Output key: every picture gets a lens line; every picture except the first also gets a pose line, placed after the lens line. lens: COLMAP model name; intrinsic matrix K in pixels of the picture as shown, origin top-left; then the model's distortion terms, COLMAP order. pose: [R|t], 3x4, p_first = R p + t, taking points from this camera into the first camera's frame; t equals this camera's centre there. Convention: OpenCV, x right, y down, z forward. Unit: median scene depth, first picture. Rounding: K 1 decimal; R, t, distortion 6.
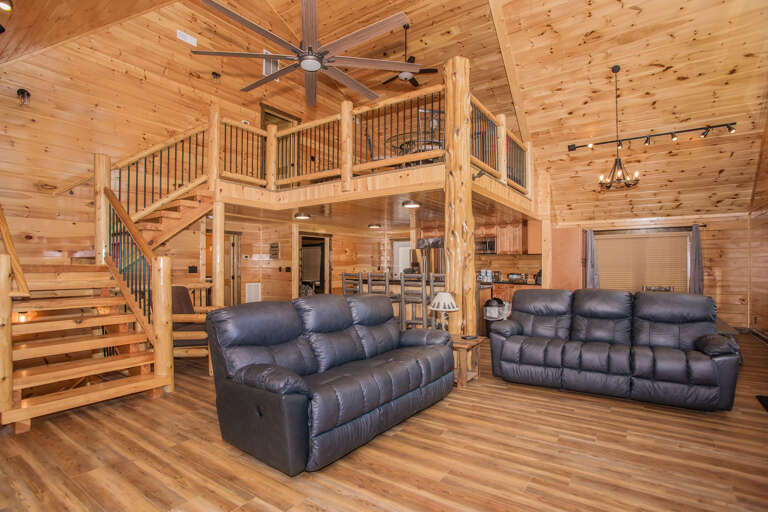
lens RADIAL K [[383.1, 0, 382.8], [0, 383.1, 258.8], [0, 0, 1]] dist [-0.001096, -0.000051]
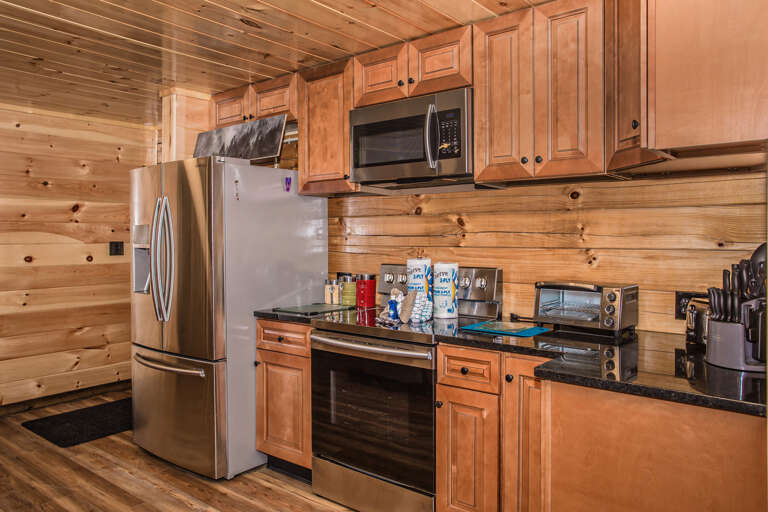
lens RADIAL K [[582.5, 0, 384.9], [0, 582.5, 252.0], [0, 0, 1]] dist [0.006434, 0.001016]
pose [[0.996123, 0.004902, -0.087831, 0.274630], [-0.001251, 0.999135, 0.041572, 0.011116], [0.087958, -0.041301, 0.995268, 0.695988]]
